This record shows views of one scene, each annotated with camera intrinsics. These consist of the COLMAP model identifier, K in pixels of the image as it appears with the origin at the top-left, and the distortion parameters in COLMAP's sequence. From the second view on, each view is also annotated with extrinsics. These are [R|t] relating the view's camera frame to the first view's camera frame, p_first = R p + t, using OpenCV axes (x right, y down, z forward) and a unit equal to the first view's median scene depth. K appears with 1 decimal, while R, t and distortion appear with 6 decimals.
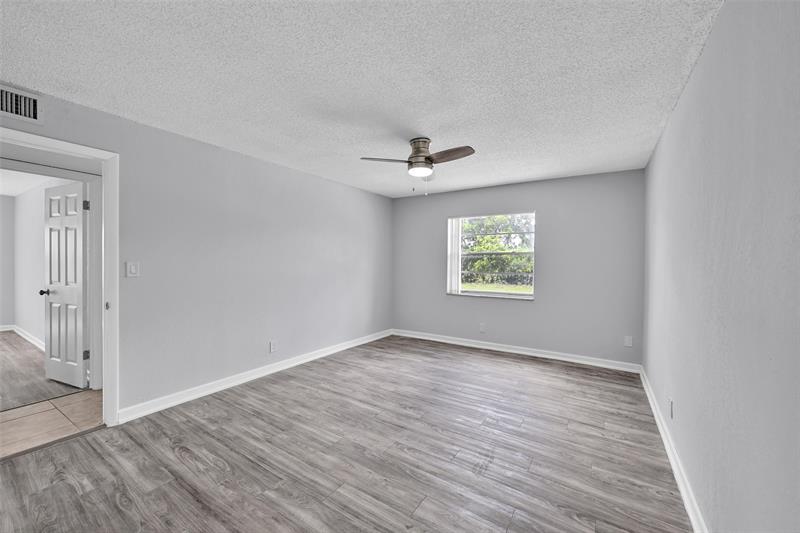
lens RADIAL K [[316.0, 0, 397.5], [0, 316.0, 267.8], [0, 0, 1]] dist [-0.000262, -0.000020]
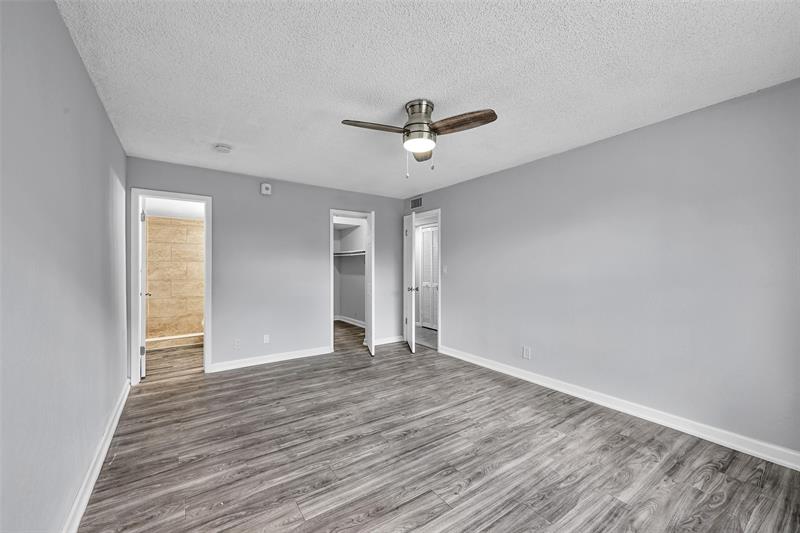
lens RADIAL K [[316.0, 0, 397.5], [0, 316.0, 267.8], [0, 0, 1]] dist [-0.000262, -0.000020]
pose [[-0.374815, -0.003829, -0.927092, 0.804846], [-0.018320, 0.999827, 0.003276, -0.006273], [0.926919, 0.018212, -0.374820, 1.241469]]
